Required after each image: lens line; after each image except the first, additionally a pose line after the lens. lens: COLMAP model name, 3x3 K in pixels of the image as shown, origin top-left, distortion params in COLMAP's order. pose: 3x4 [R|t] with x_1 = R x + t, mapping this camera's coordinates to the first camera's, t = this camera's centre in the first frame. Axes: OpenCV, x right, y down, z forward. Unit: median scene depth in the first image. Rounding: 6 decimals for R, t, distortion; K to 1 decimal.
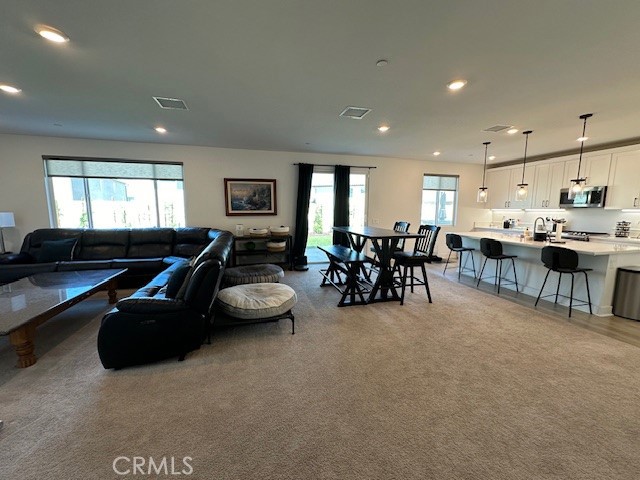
lens RADIAL K [[254.7, 0, 320.0], [0, 254.7, 240.0], [0, 0, 1]] dist [-0.001902, 0.000068]
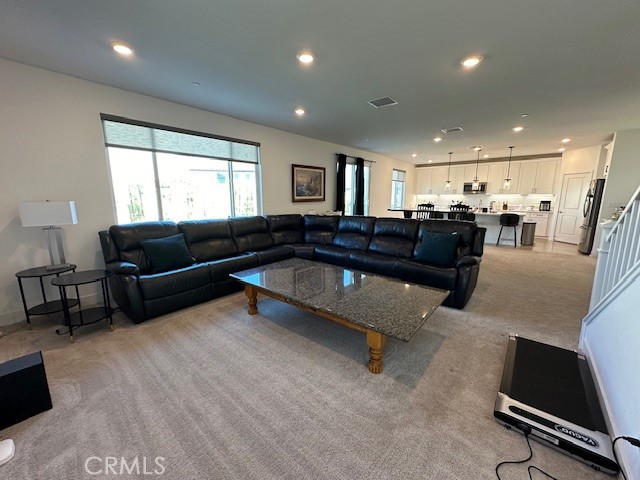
lens RADIAL K [[254.7, 0, 320.0], [0, 254.7, 240.0], [0, 0, 1]] dist [-0.001902, 0.000068]
pose [[0.821118, -0.101623, 0.561639, -0.915391], [0.073032, 0.994640, 0.073198, -0.013019], [-0.566067, -0.019087, 0.824138, 0.122642]]
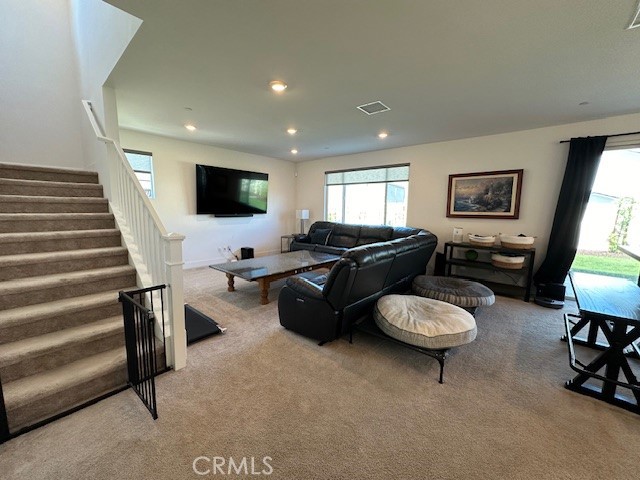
lens RADIAL K [[254.7, 0, 320.0], [0, 254.7, 240.0], [0, 0, 1]] dist [-0.001902, 0.000068]
pose [[0.548109, 0.112238, -0.828842, 0.140315], [-0.117451, 0.991465, 0.056590, -0.016303], [0.828119, 0.066331, 0.556613, 0.160640]]
